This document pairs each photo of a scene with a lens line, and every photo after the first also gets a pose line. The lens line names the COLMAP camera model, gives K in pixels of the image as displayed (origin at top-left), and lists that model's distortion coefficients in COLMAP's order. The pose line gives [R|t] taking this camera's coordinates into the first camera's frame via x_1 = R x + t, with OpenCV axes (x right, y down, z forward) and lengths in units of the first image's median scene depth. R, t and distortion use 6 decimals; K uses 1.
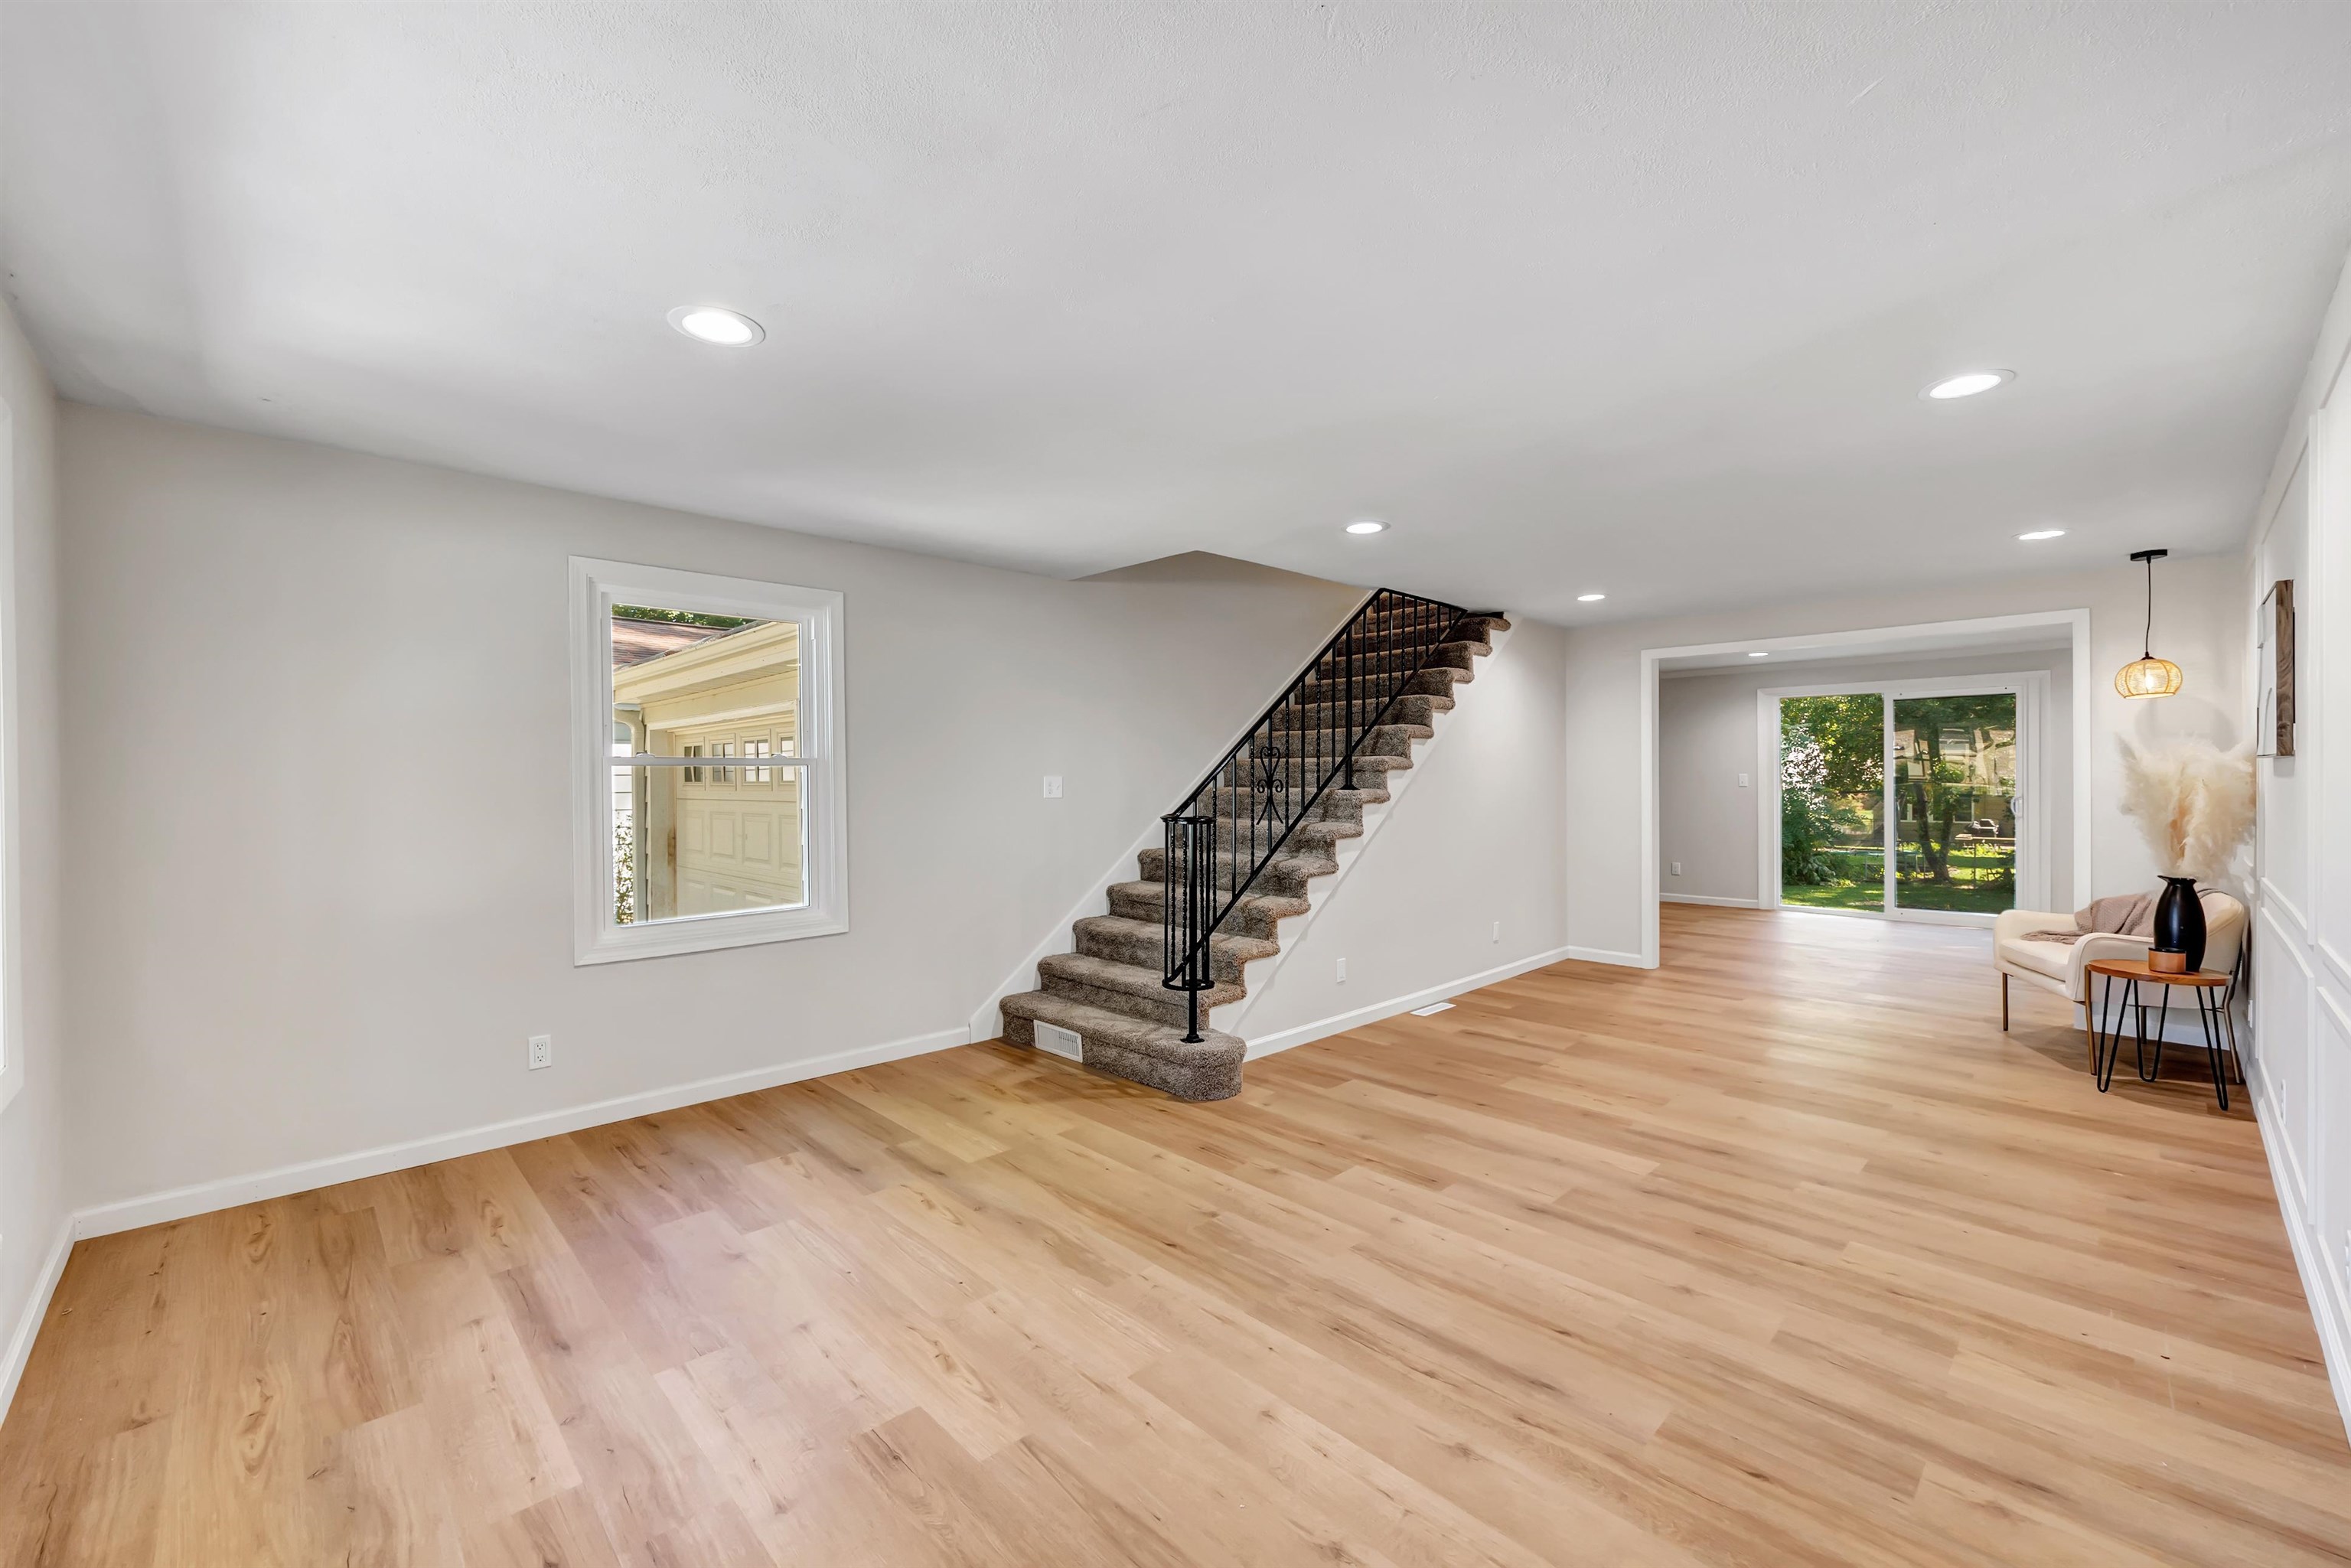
lens RADIAL K [[951.5, 0, 1143.2], [0, 951.5, 784.9], [0, 0, 1]] dist [-0.001153, 0.000734]
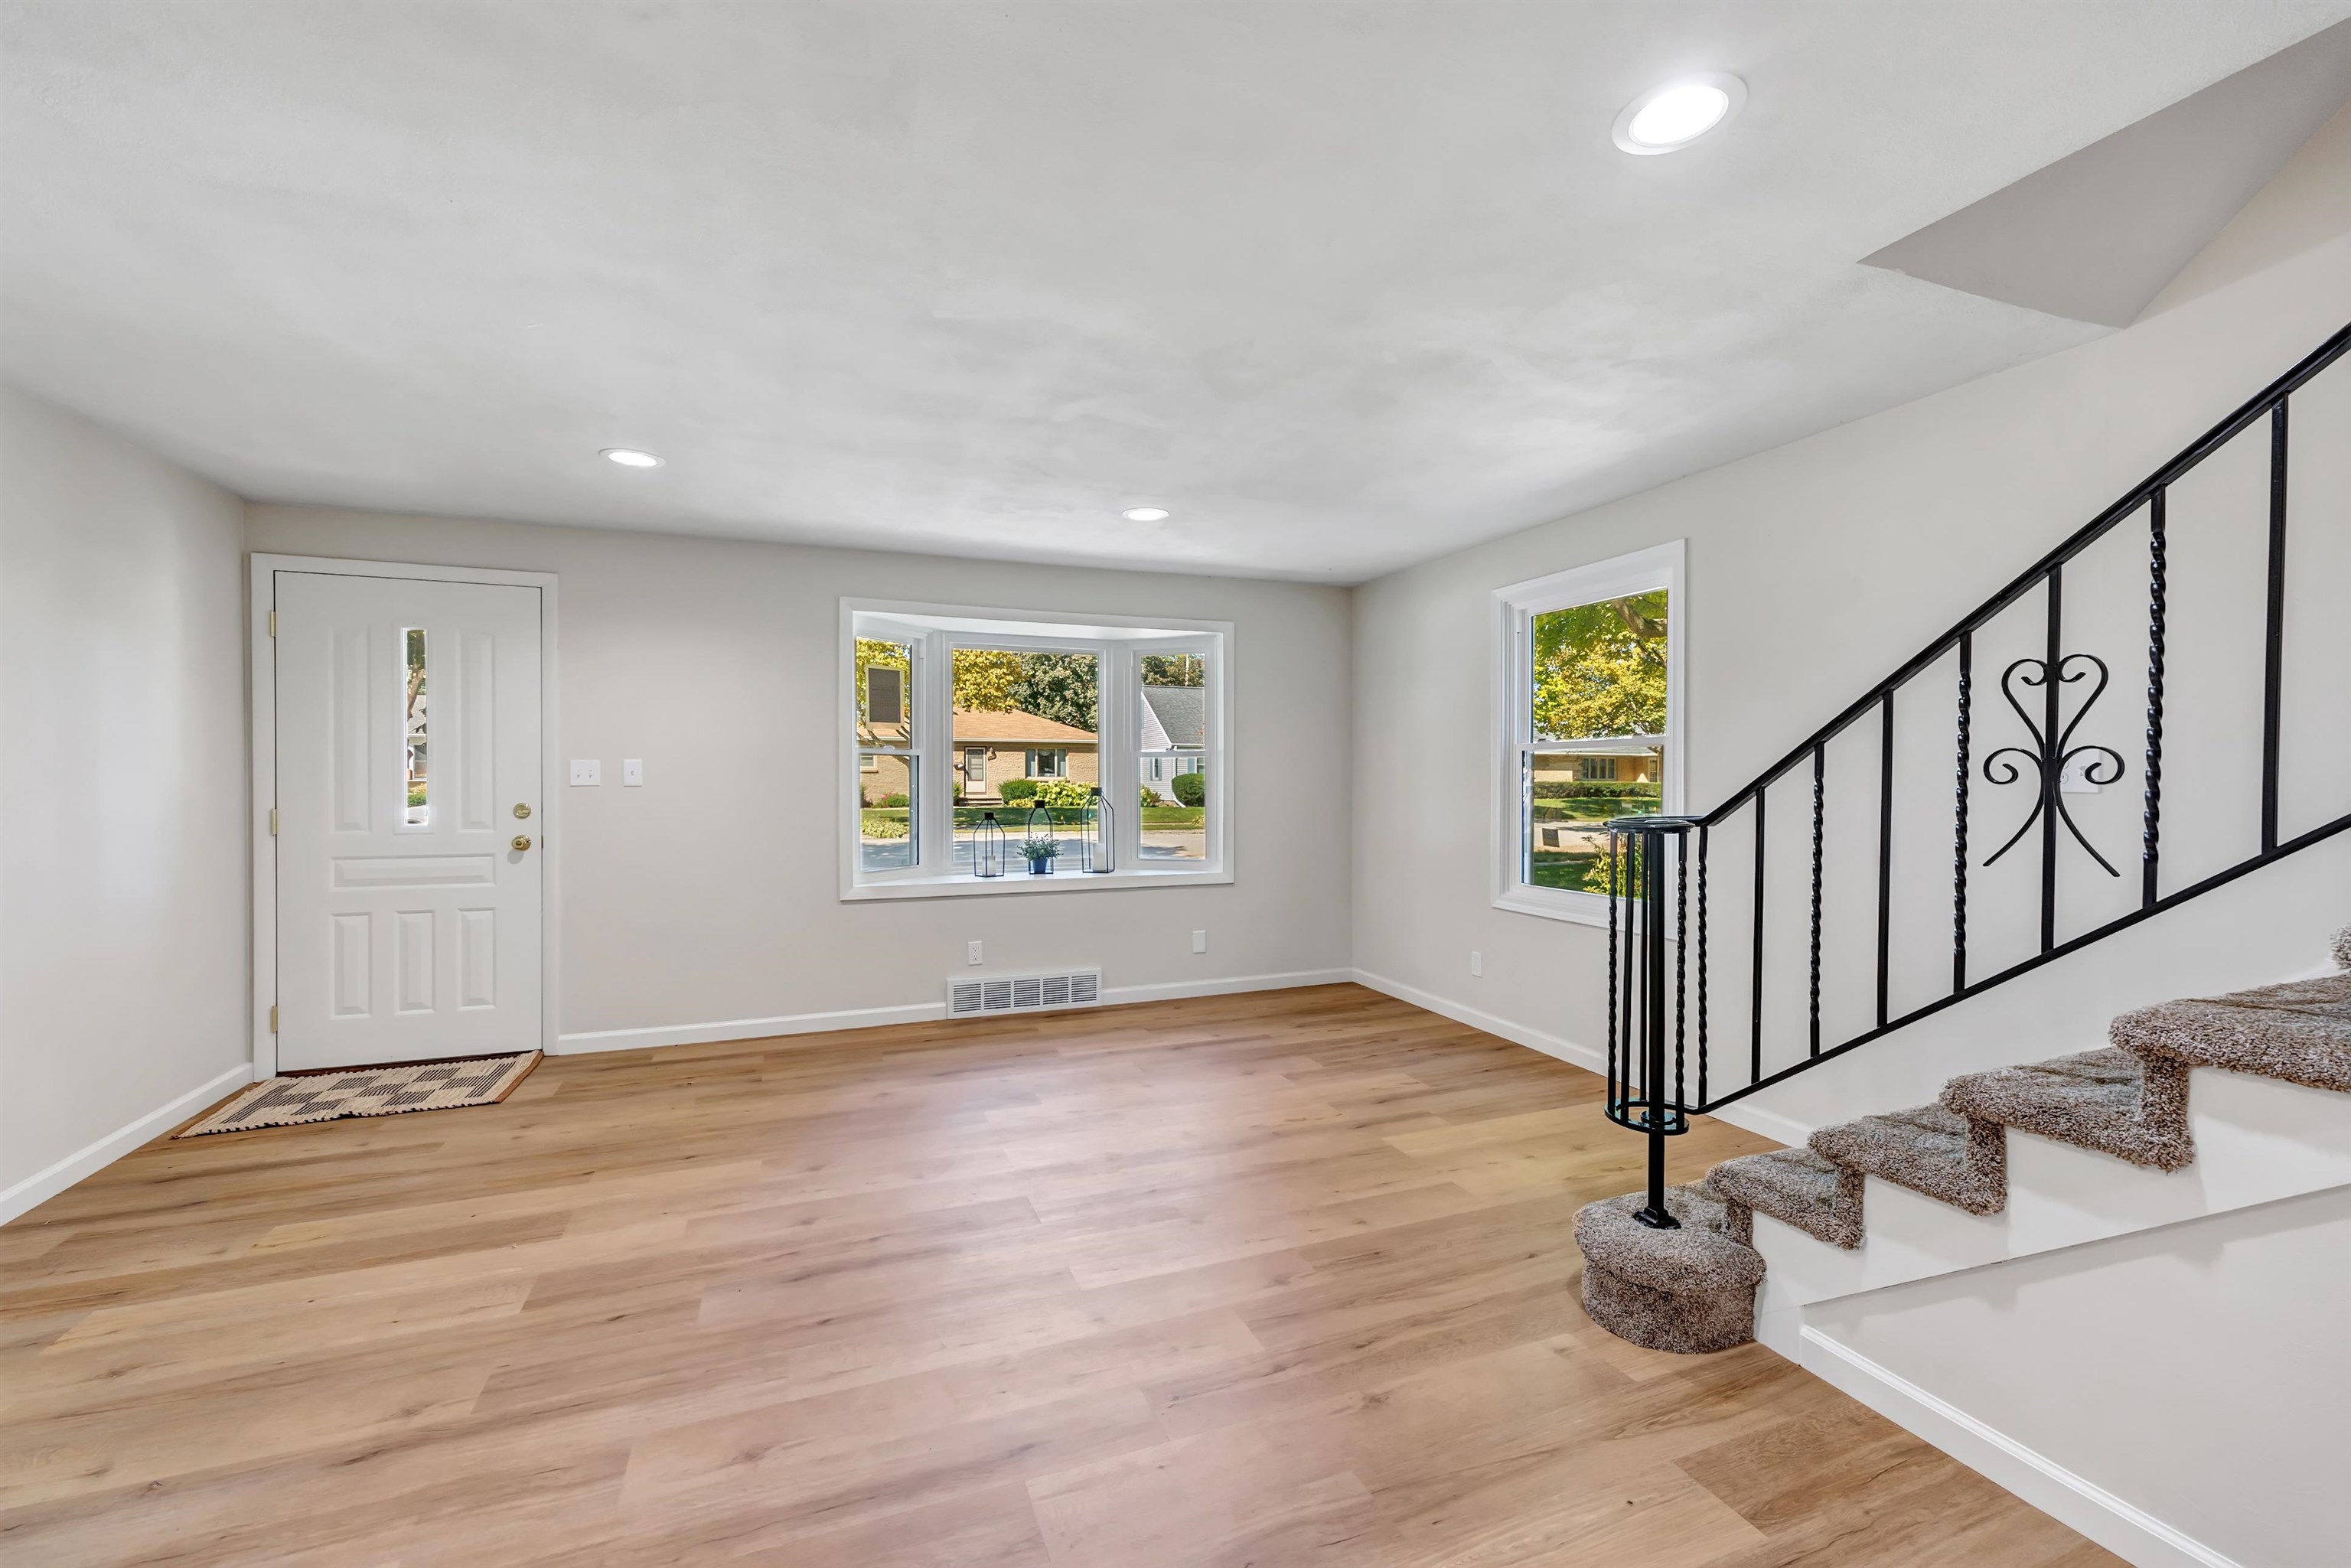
lens RADIAL K [[951.5, 0, 1187.6], [0, 951.5, 812.3], [0, 0, 1]] dist [-0.001153, 0.000734]
pose [[-0.359192, 0.040555, -0.932382, 0.881898], [-0.004048, 0.998978, 0.045011, 0.003217], [0.933255, 0.019941, -0.358661, 1.242089]]
